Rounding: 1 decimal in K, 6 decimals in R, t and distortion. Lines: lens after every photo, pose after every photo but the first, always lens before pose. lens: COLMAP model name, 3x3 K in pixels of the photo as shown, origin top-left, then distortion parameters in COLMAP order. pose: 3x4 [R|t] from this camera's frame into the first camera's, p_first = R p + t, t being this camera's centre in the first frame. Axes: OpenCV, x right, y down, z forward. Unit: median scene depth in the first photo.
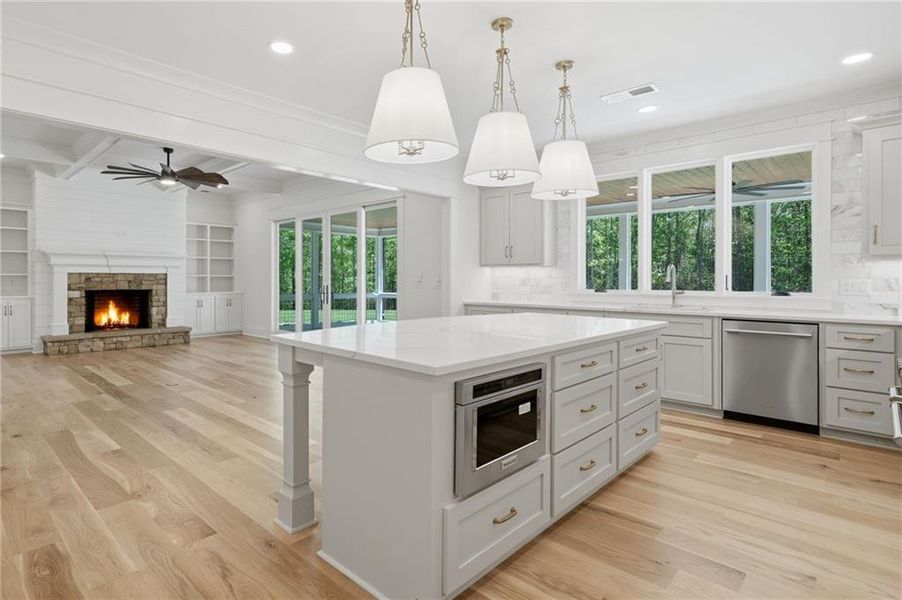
lens RADIAL K [[469.5, 0, 396.5], [0, 469.5, 277.3], [0, 0, 1]] dist [0.012570, -0.003037]
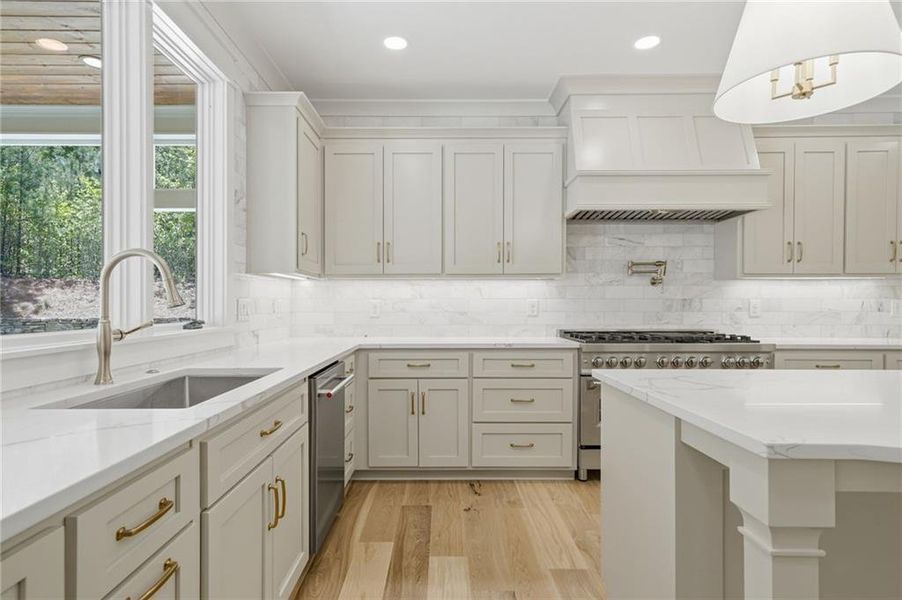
lens RADIAL K [[469.5, 0, 449.9], [0, 469.5, 309.6], [0, 0, 1]] dist [0.012570, -0.003037]
pose [[-0.695382, -0.011034, 0.718556, 0.229597], [-0.001825, 0.999906, 0.013587, 0.009806], [-0.718638, 0.008137, -0.695336, 1.254754]]
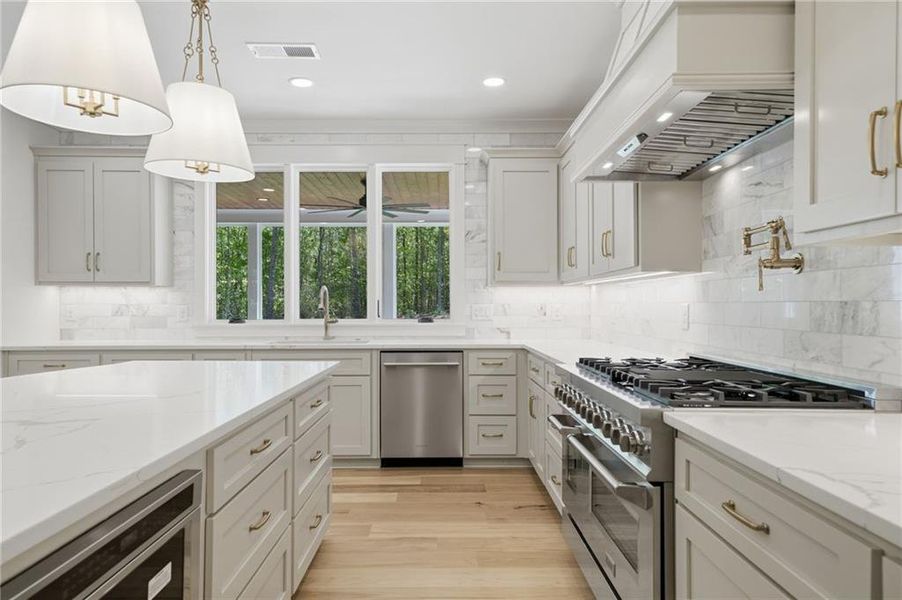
lens RADIAL K [[590.0, 0, 452.3], [0, 590.0, 303.4], [0, 0, 1]] dist [0.016985, 0.000394]
pose [[0.704319, -0.001154, 0.709882, 0.023976], [0.001375, 0.999999, 0.000261, 0.001084], [-0.709882, 0.000792, 0.704320, 0.155348]]
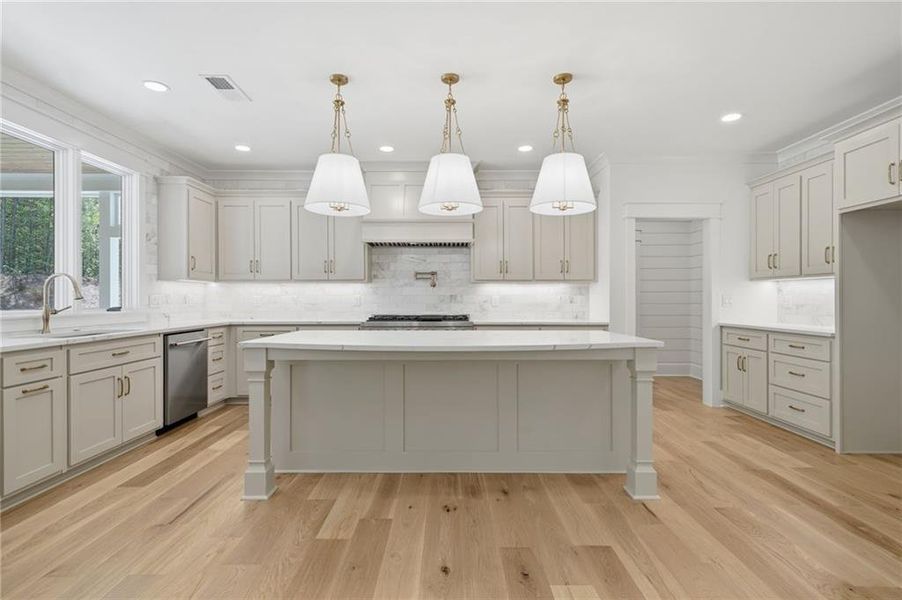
lens RADIAL K [[413.3, 0, 450.2], [0, 413.3, 303.3], [0, 0, 1]] dist [0.002779, 0.000477]
pose [[-0.703182, -0.010935, 0.710926, -0.355327], [-0.002734, 0.999916, 0.012676, 0.009905], [-0.711005, 0.006970, -0.703153, 1.196944]]
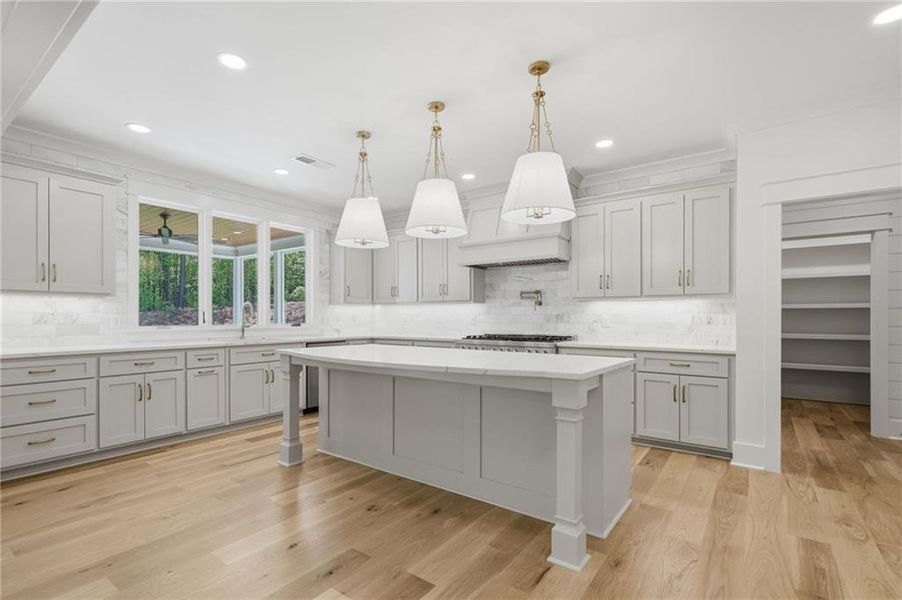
lens RADIAL K [[413.3, 0, 451.0], [0, 413.3, 319.5], [0, 0, 1]] dist [0.002779, 0.000477]
pose [[-0.156649, -0.008473, 0.987618, -0.592908], [-0.002808, 0.999963, 0.008133, 0.006418], [-0.987650, -0.001499, -0.156667, 0.777301]]
